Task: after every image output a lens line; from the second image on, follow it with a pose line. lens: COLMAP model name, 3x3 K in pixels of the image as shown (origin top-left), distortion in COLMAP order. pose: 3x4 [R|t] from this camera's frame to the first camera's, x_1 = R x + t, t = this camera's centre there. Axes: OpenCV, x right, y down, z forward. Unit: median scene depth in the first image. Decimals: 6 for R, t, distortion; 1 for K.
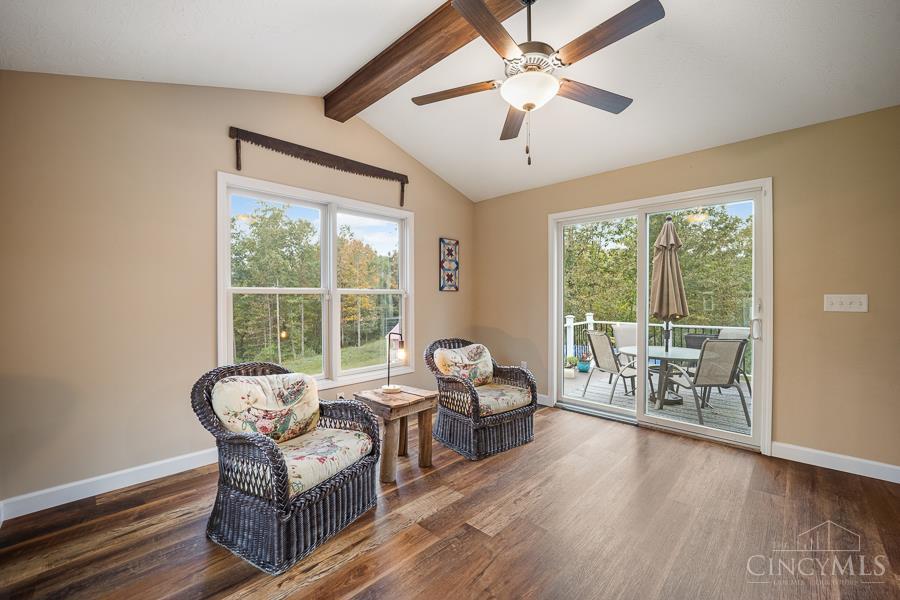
lens RADIAL K [[366.4, 0, 448.1], [0, 366.4, 296.2], [0, 0, 1]] dist [-0.021940, -0.000031]
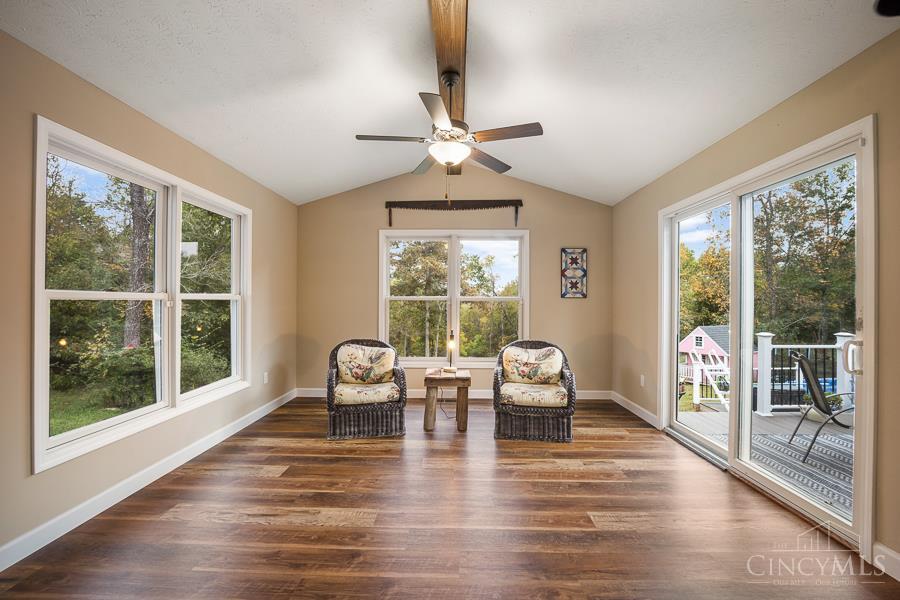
lens RADIAL K [[366.4, 0, 448.1], [0, 366.4, 296.2], [0, 0, 1]] dist [-0.021940, -0.000031]
pose [[0.684010, -0.007657, -0.729433, 0.675822], [-0.005817, 0.999856, -0.015950, -0.000544], [0.729450, 0.015153, 0.683867, 0.037284]]
